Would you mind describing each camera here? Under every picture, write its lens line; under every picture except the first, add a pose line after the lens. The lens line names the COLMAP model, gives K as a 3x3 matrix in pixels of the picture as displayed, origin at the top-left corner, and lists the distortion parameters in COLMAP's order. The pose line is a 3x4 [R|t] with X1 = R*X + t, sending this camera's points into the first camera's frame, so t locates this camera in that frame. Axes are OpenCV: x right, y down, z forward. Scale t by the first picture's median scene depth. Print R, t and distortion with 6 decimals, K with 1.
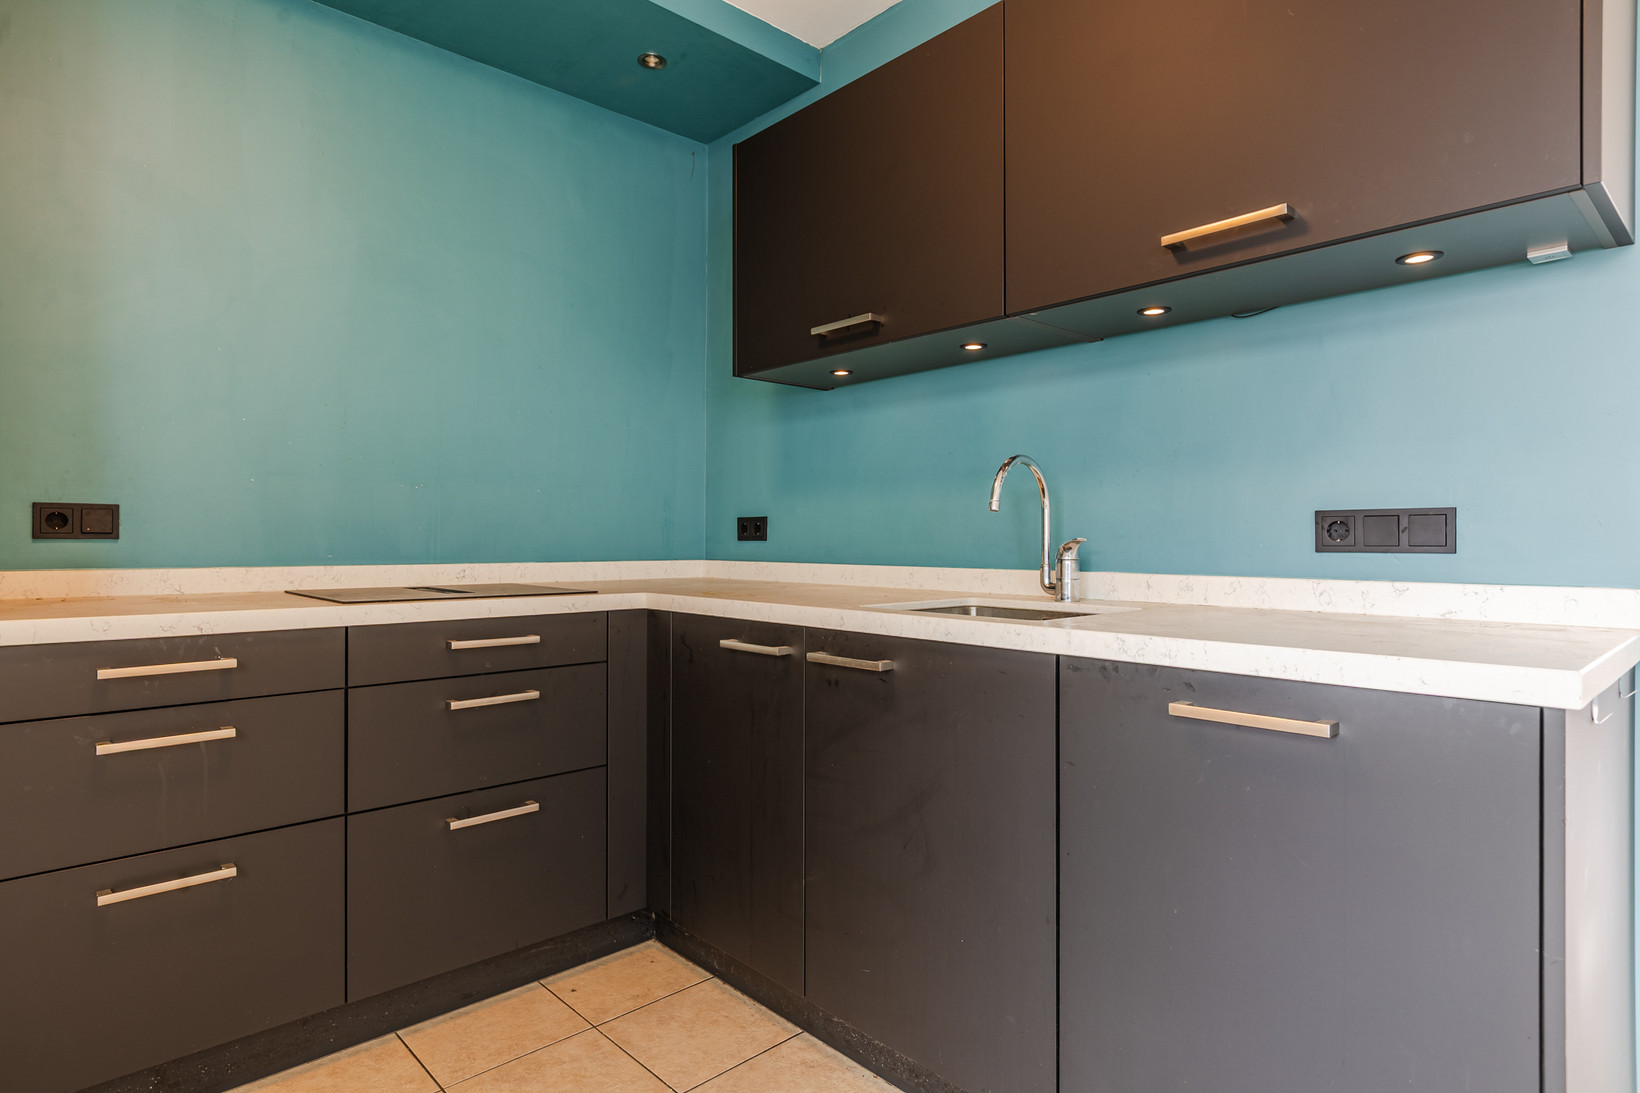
lens RADIAL K [[886.0, 0, 811.0], [0, 886.0, 540.5], [0, 0, 1]] dist [-0.000147, -0.000867]
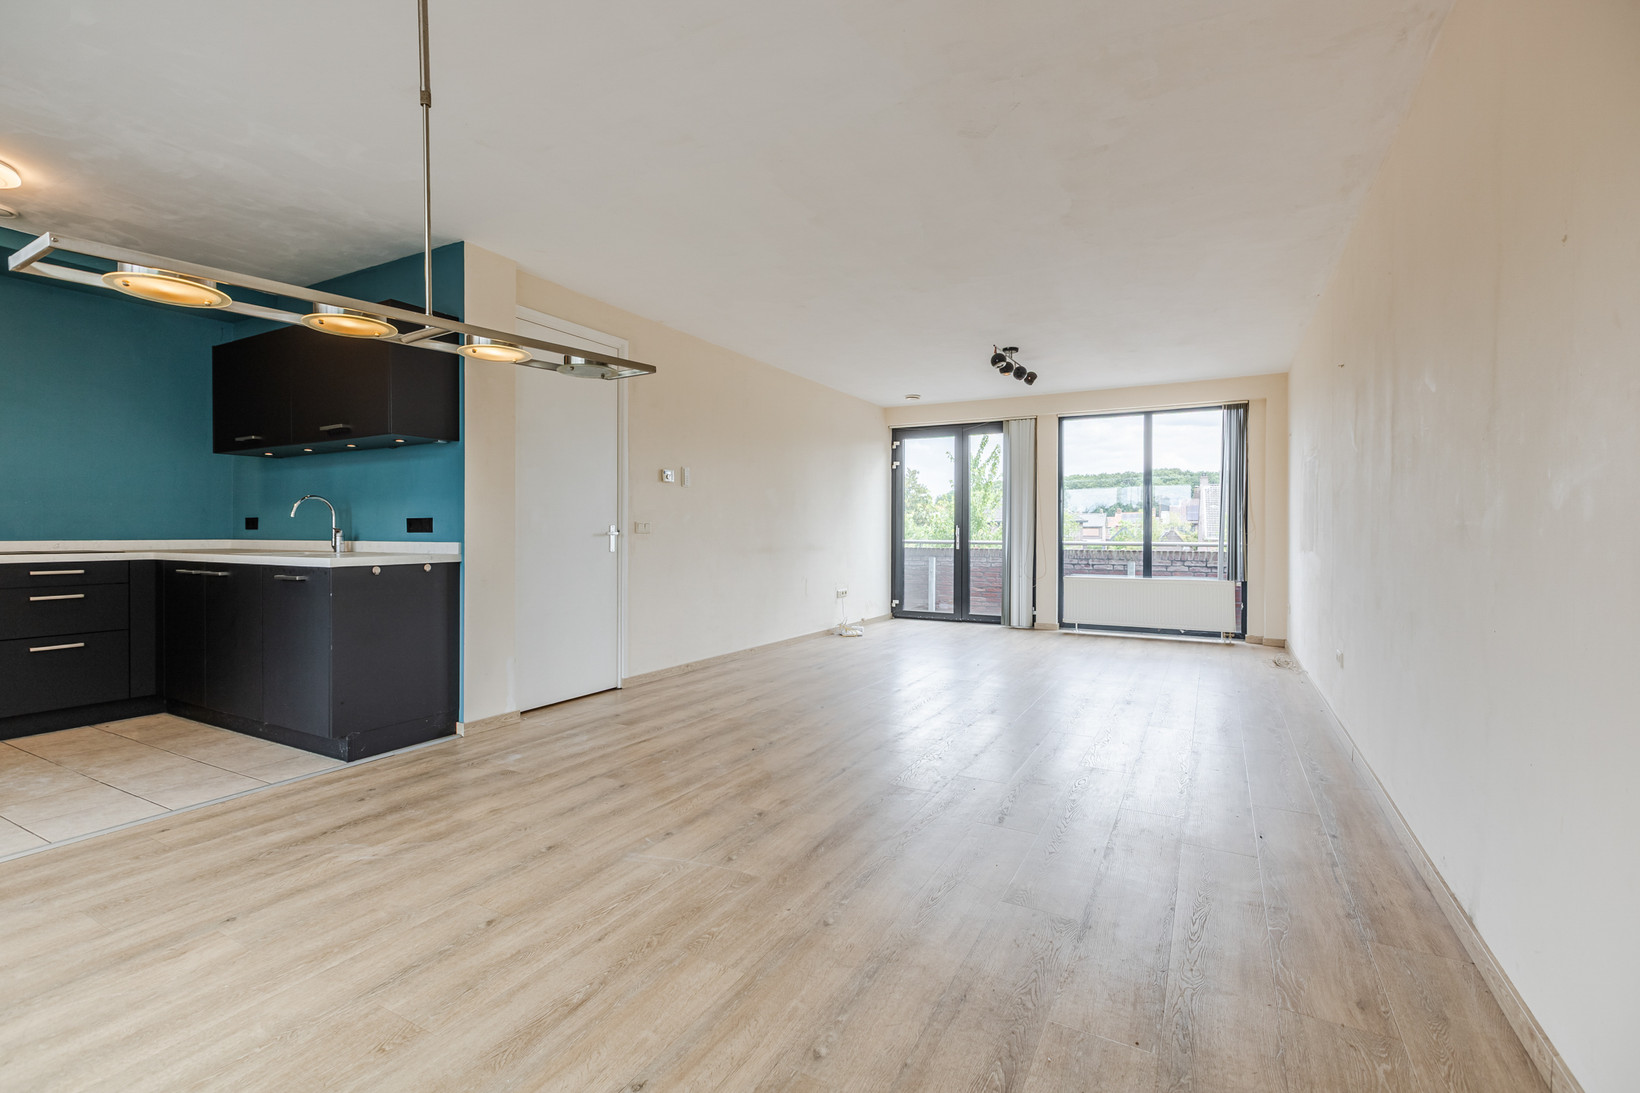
lens RADIAL K [[729.3, 0, 813.7], [0, 729.3, 537.4], [0, 0, 1]] dist [0.001961, -0.001761]
pose [[0.949044, -0.003644, 0.315122, 0.927801], [0.001179, 0.999967, 0.008011, 0.010059], [-0.315141, -0.007231, 0.949017, -1.443957]]
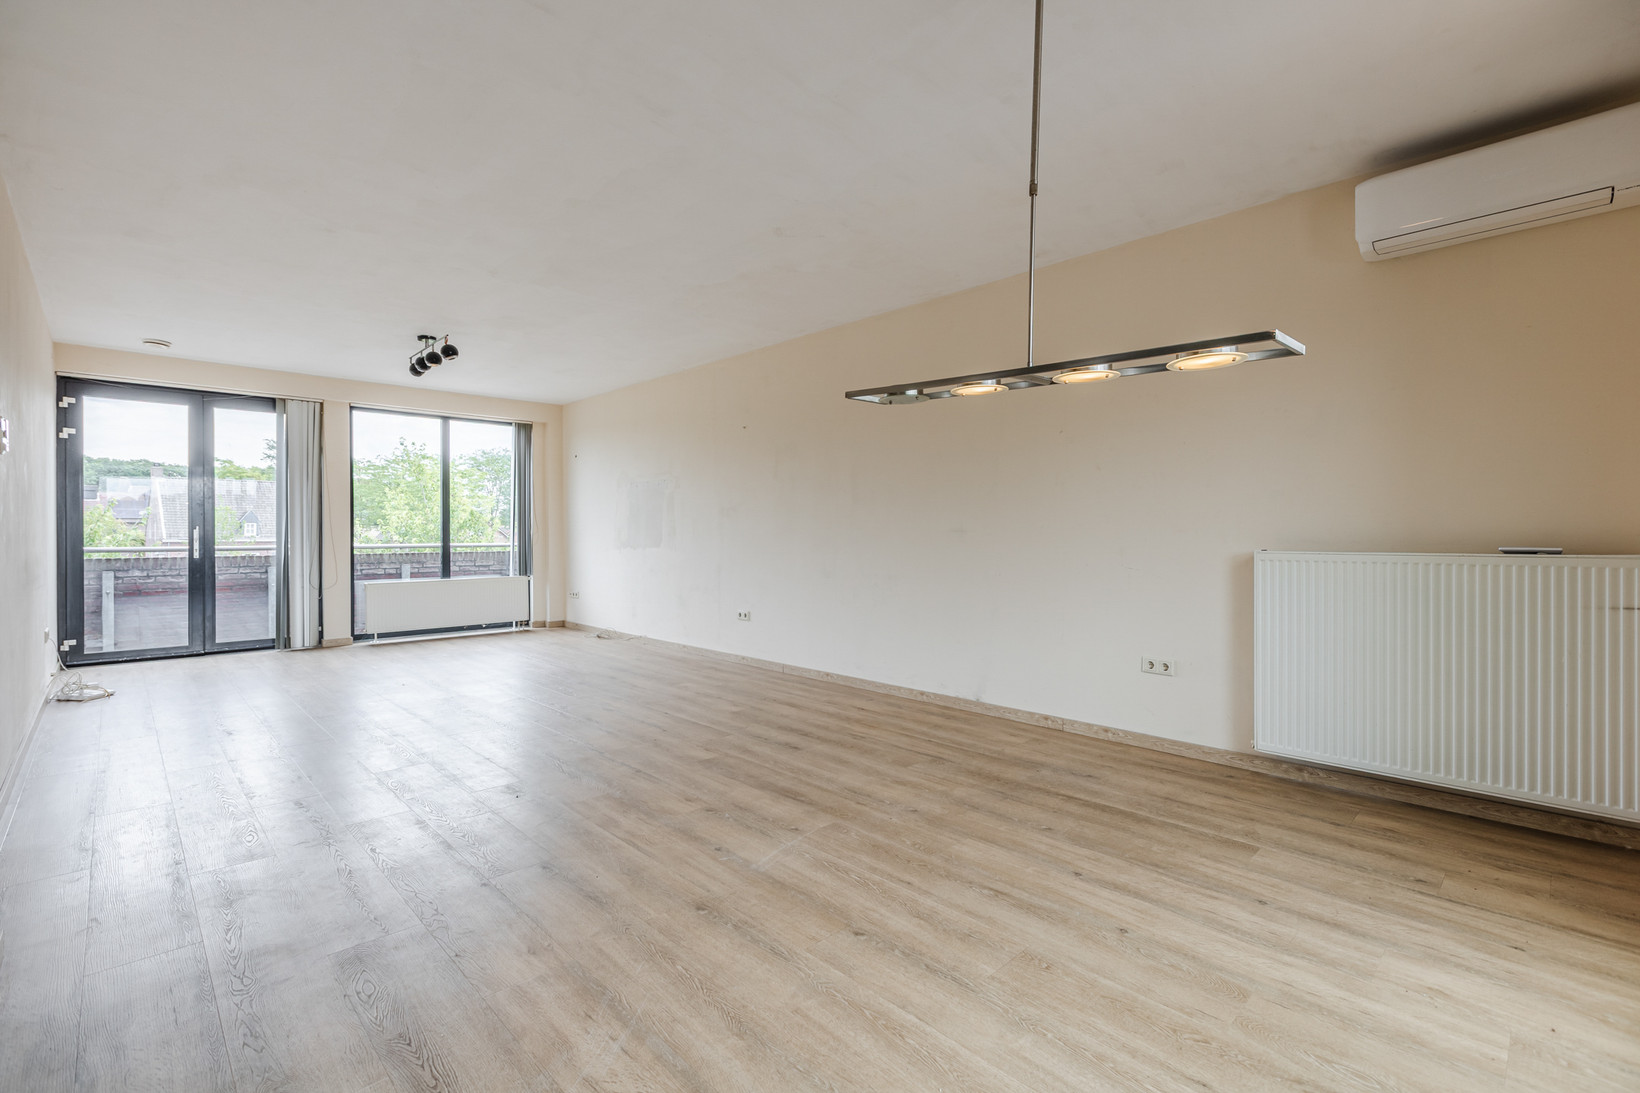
lens RADIAL K [[729.3, 0, 817.6], [0, 729.3, 533.6], [0, 0, 1]] dist [0.001961, -0.001761]
pose [[-0.021196, -0.004950, 0.999763, -0.193277], [0.002313, 0.999985, 0.005000, -0.002993], [-0.999773, 0.002418, -0.021184, -0.255435]]
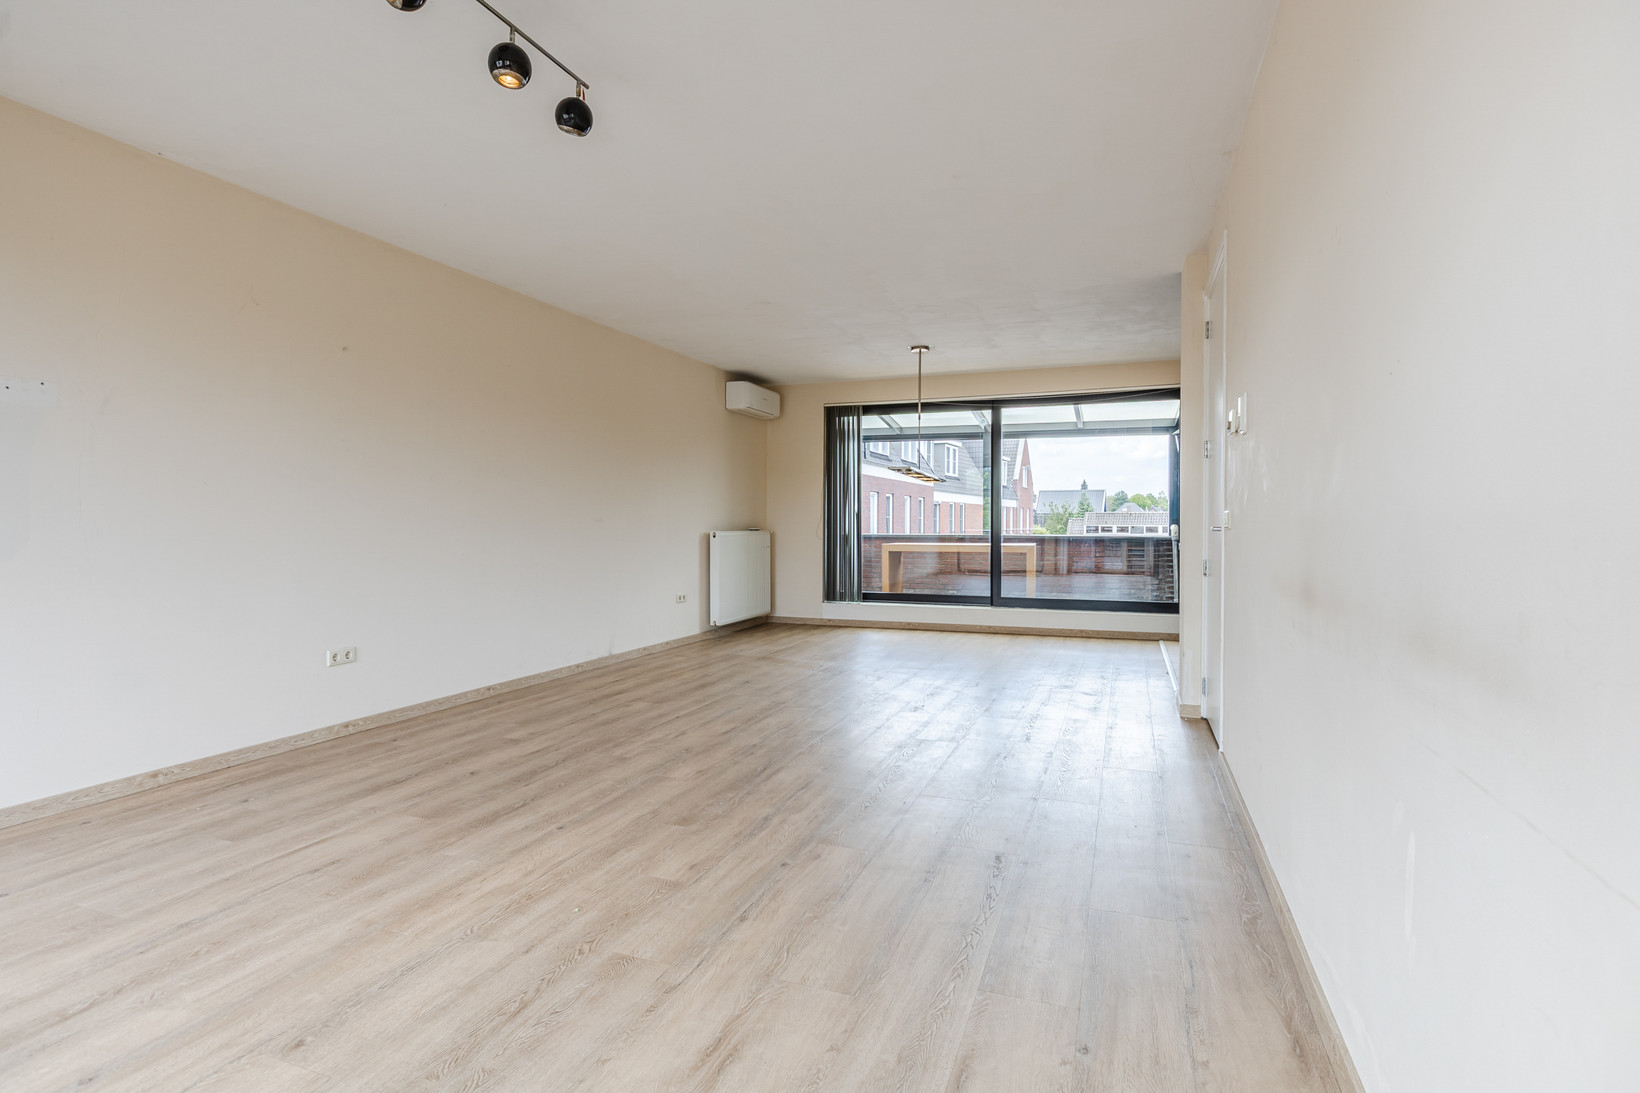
lens RADIAL K [[810.4, 0, 810.2], [0, 810.4, 541.9], [0, 0, 1]] dist [-0.003424, -0.001233]
pose [[-0.899985, 0.004198, -0.435901, 2.745571], [-0.005751, 0.999752, 0.021501, 0.010755], [0.435883, 0.021857, -0.899738, 2.409184]]
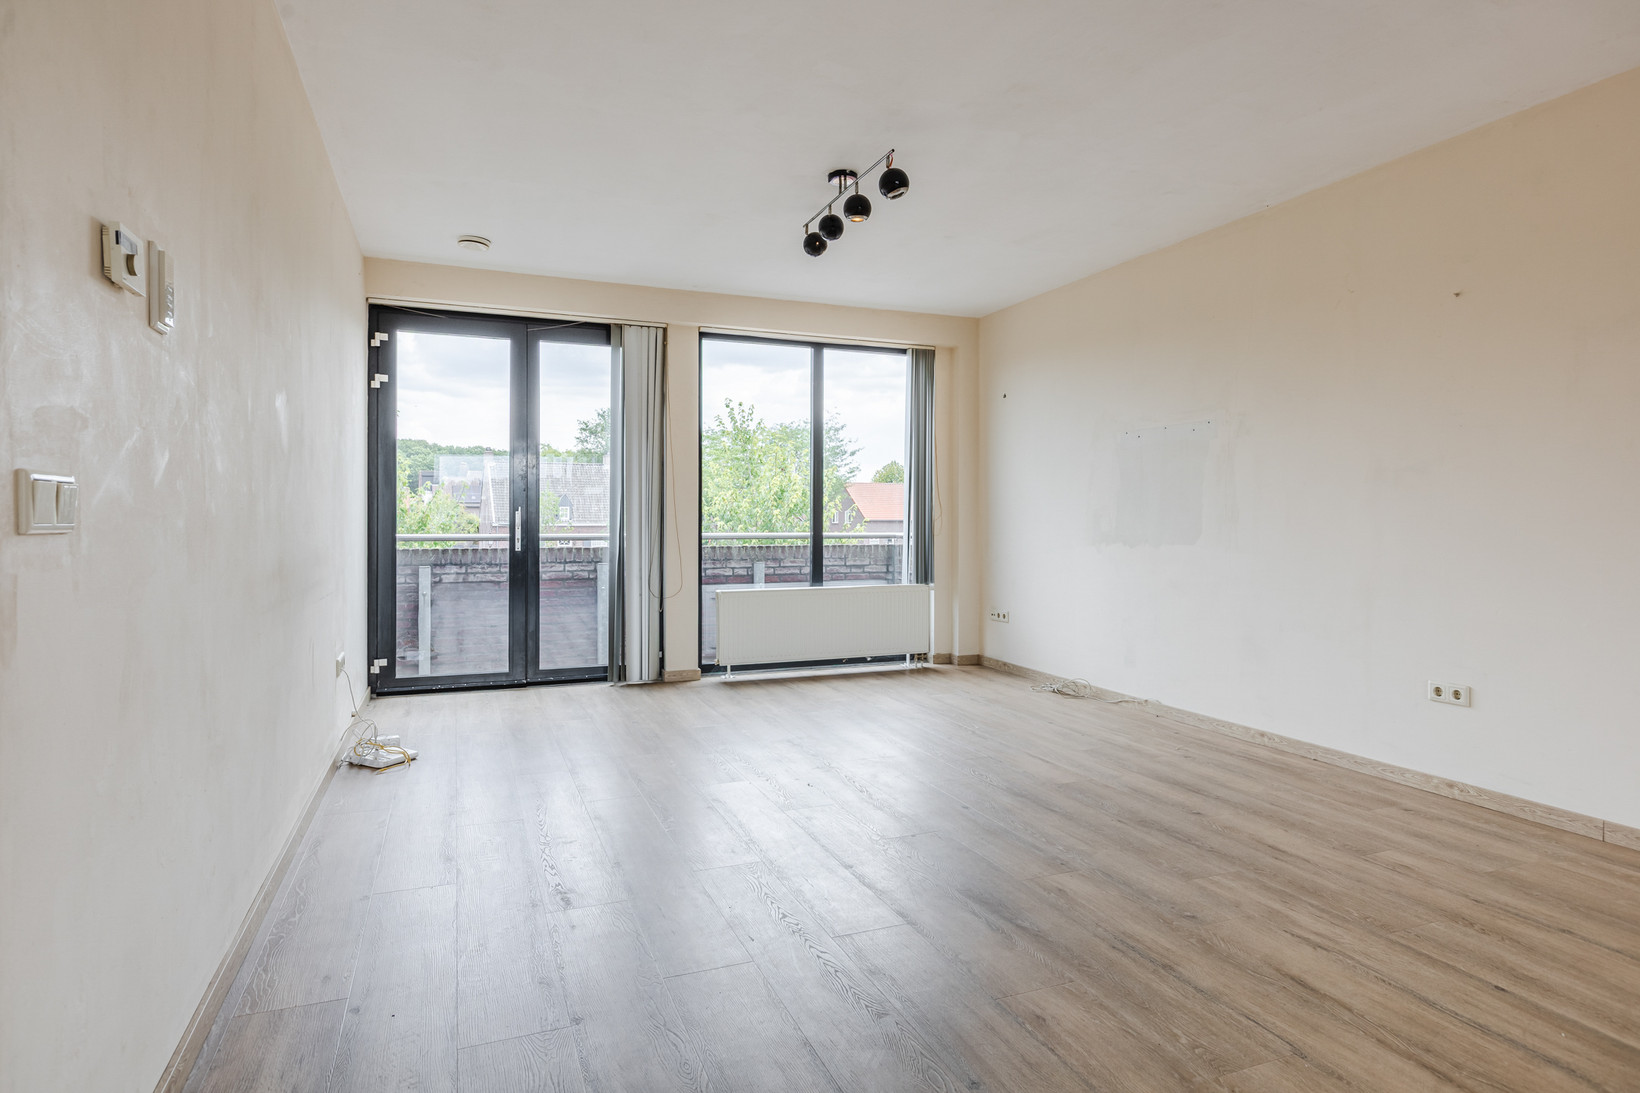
lens RADIAL K [[886.0, 0, 814.8], [0, 886.0, 515.5], [0, 0, 1]] dist [-0.000147, -0.000867]
pose [[0.354116, 0.000881, 0.935201, 0.807107], [-0.000825, 0.999999, -0.000630, 0.004405], [-0.935201, -0.000548, 0.354117, 0.556257]]
